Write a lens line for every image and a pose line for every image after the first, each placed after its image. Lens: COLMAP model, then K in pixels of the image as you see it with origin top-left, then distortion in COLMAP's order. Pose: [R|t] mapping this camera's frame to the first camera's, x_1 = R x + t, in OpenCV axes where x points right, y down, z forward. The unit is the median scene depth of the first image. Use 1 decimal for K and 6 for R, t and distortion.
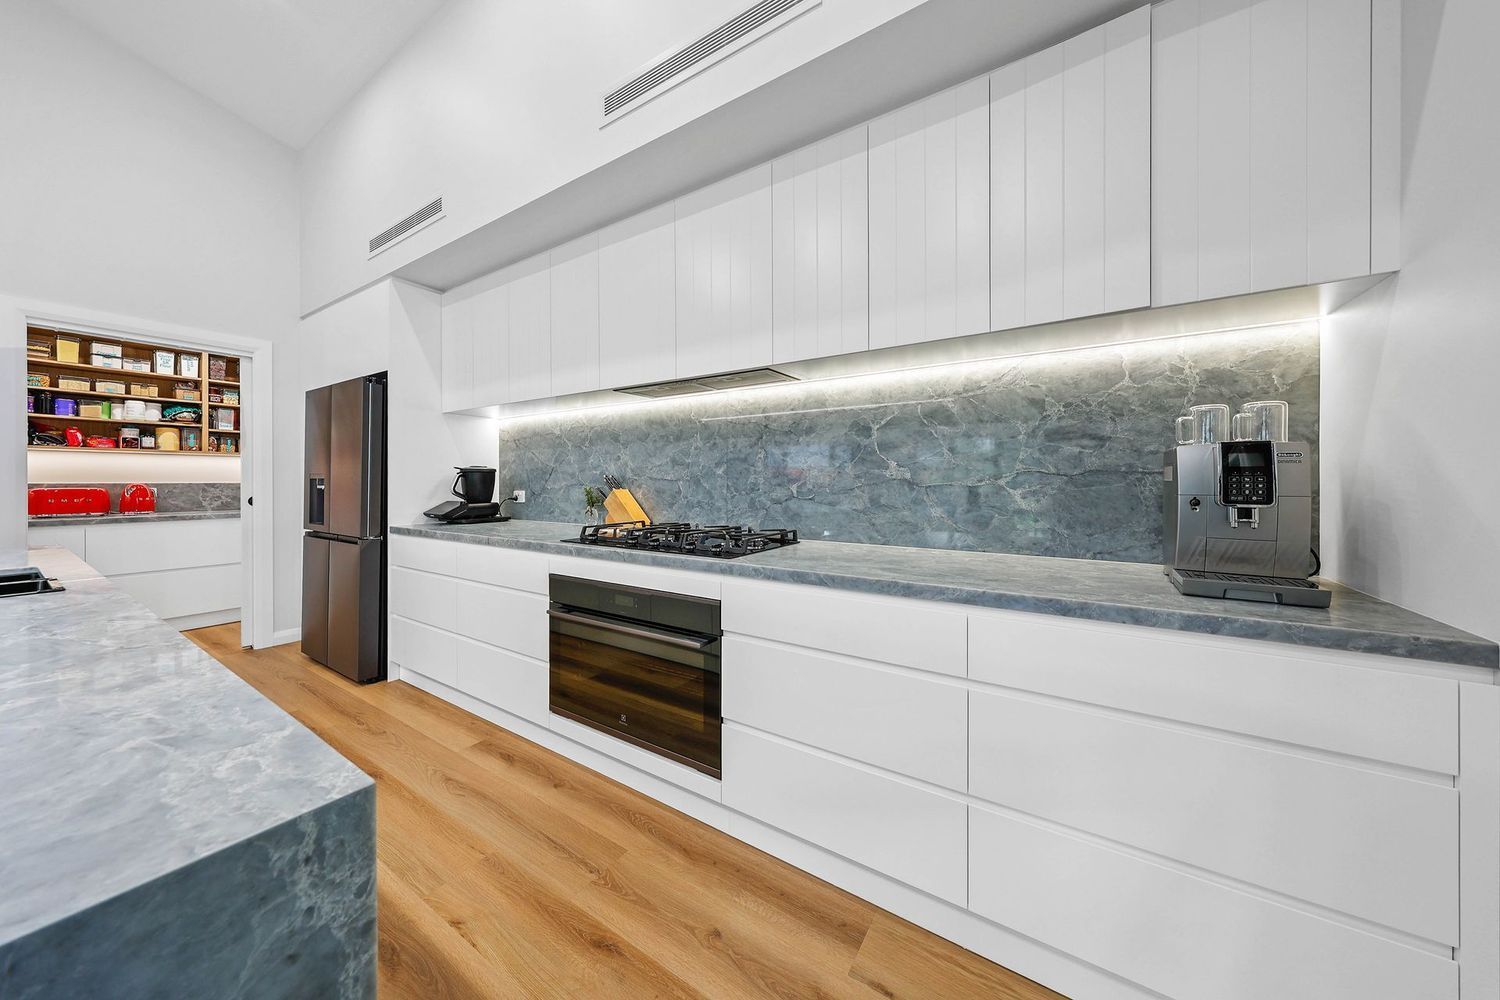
lens RADIAL K [[507.4, 0, 751.5], [0, 507.4, 479.4], [0, 0, 1]] dist [0.003266, 0.000222]
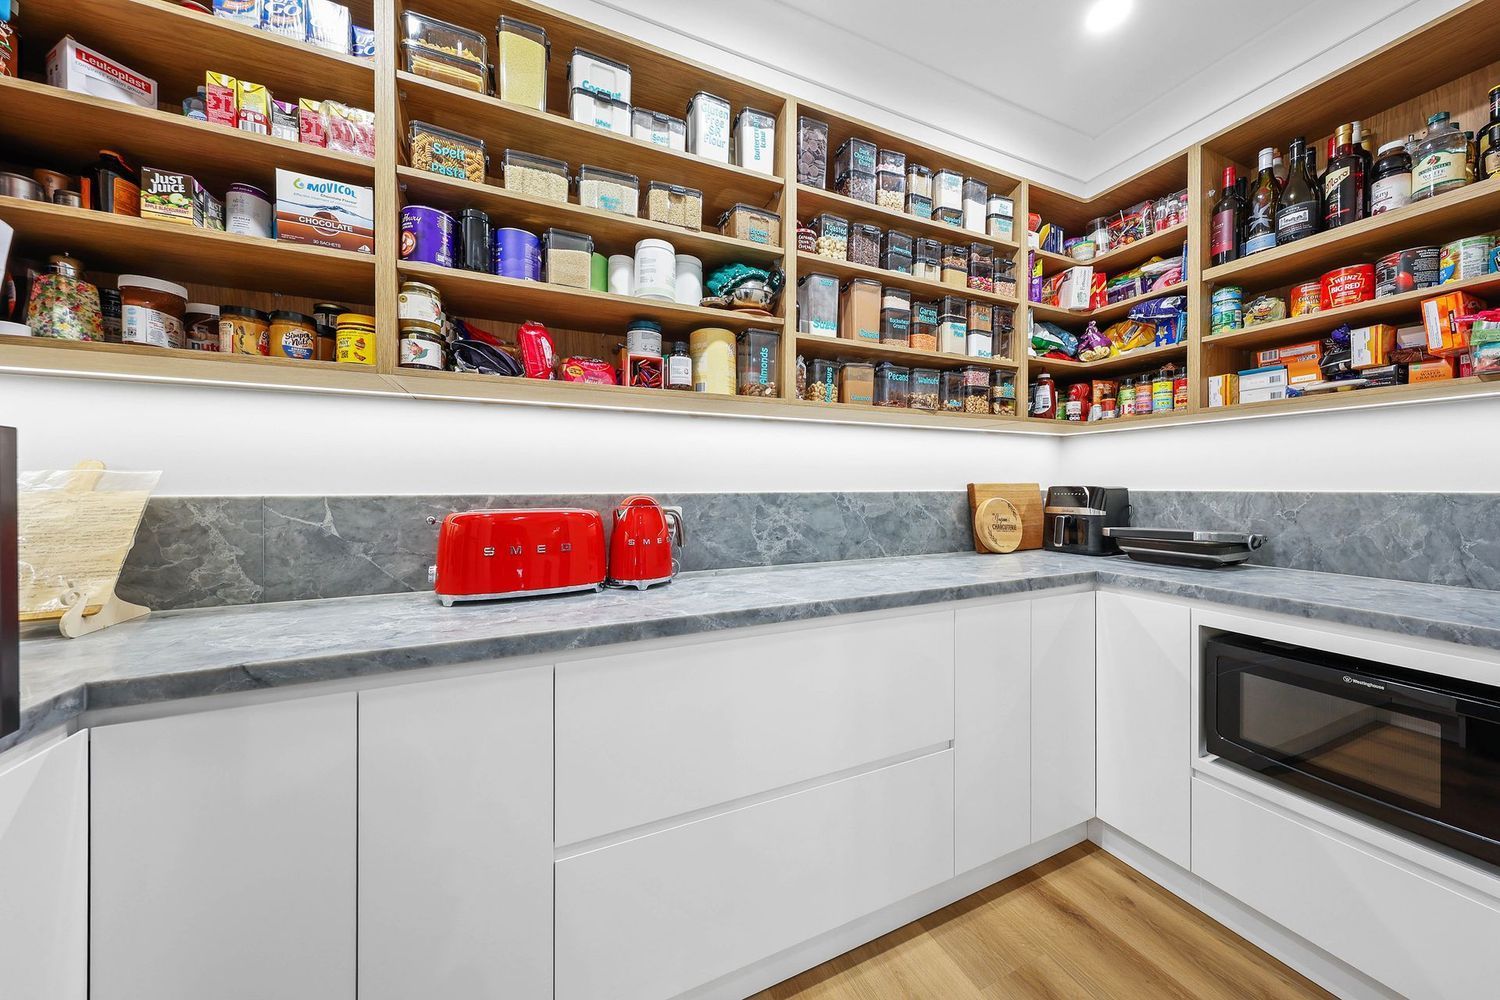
lens RADIAL K [[507.4, 0, 747.8], [0, 507.4, 488.6], [0, 0, 1]] dist [0.003266, 0.000222]
pose [[0.842784, 0.007496, -0.538200, -1.445851], [-0.003601, 0.999959, 0.008289, 0.001576], [0.538240, -0.005048, 0.842776, 1.113121]]
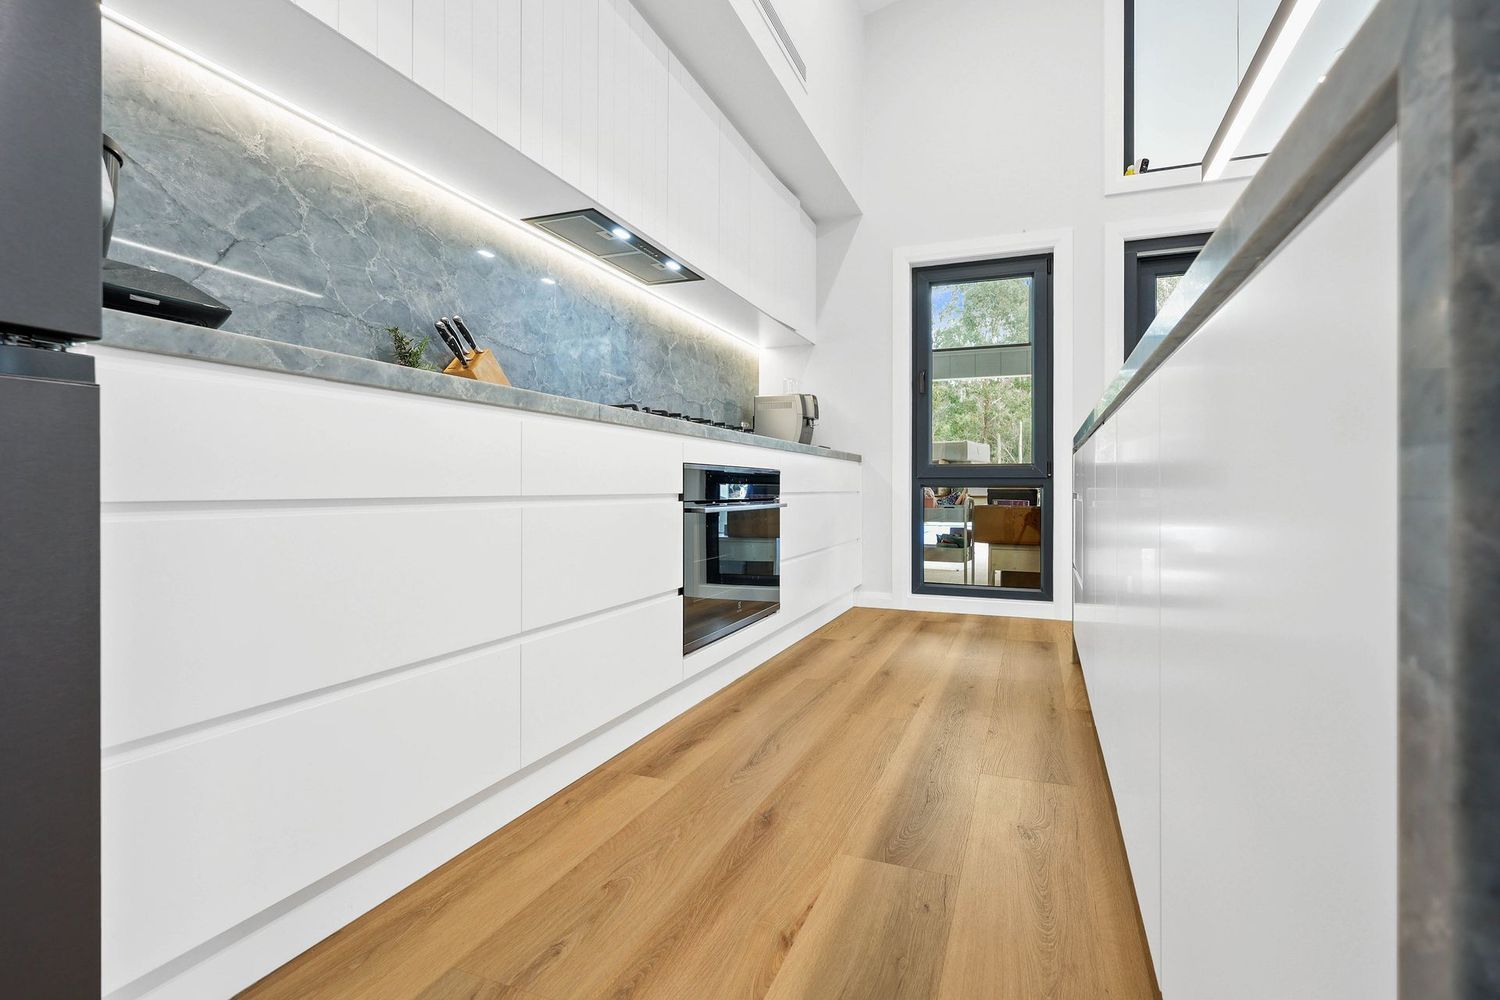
lens RADIAL K [[728.3, 0, 747.2], [0, 728.3, 486.8], [0, 0, 1]] dist [-0.002521, -0.001522]
pose [[-0.201186, 0.000797, 0.979553, -1.146626], [-0.004986, 0.999986, -0.001838, 0.176786], [-0.979540, -0.005253, -0.201179, 0.903905]]
